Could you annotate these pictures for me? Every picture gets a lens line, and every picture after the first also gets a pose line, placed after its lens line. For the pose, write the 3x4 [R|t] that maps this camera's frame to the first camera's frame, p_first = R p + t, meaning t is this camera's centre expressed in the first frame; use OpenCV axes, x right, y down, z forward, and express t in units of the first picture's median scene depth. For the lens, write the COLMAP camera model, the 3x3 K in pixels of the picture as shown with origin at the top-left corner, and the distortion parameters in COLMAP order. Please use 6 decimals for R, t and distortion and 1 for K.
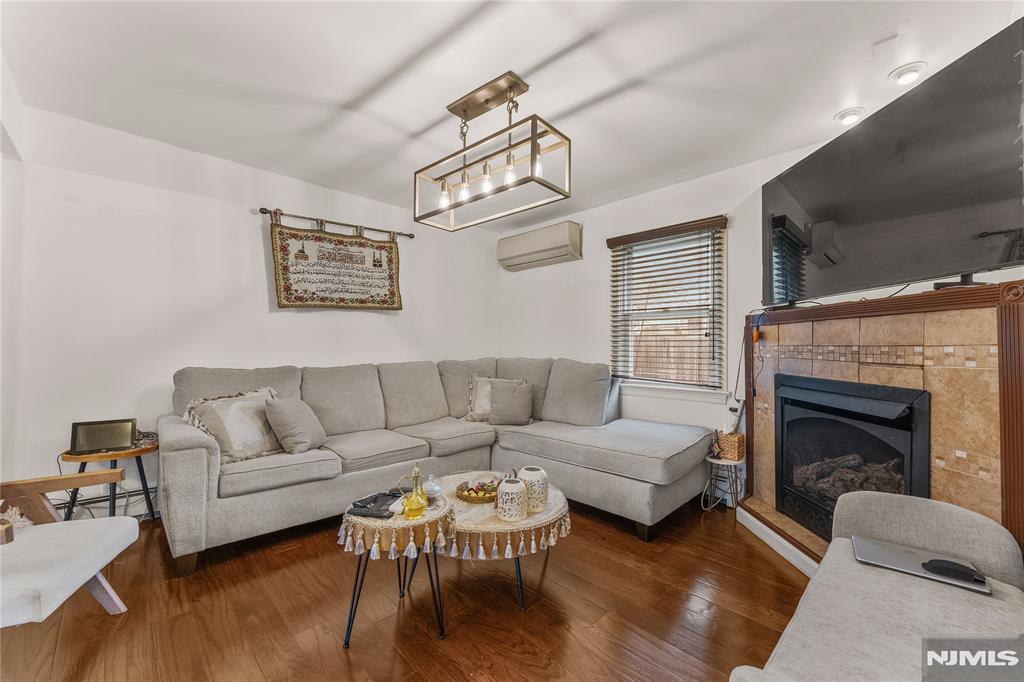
lens RADIAL K [[415.5, 0, 511.0], [0, 415.5, 342.3], [0, 0, 1]] dist [-0.001747, 0.000049]
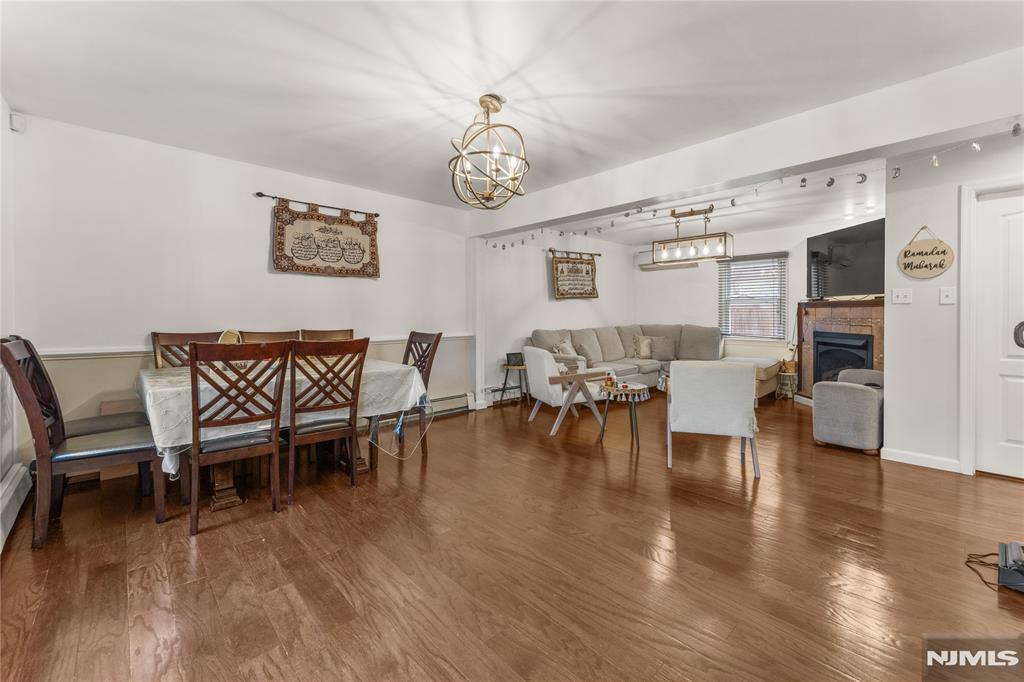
lens RADIAL K [[415.5, 0, 522.0], [0, 415.5, 318.6], [0, 0, 1]] dist [-0.001747, 0.000049]
pose [[0.999813, -0.005405, -0.018553, -0.691755], [0.005773, 0.999786, 0.019861, -0.032797], [0.018442, -0.019964, 0.999631, -0.975602]]
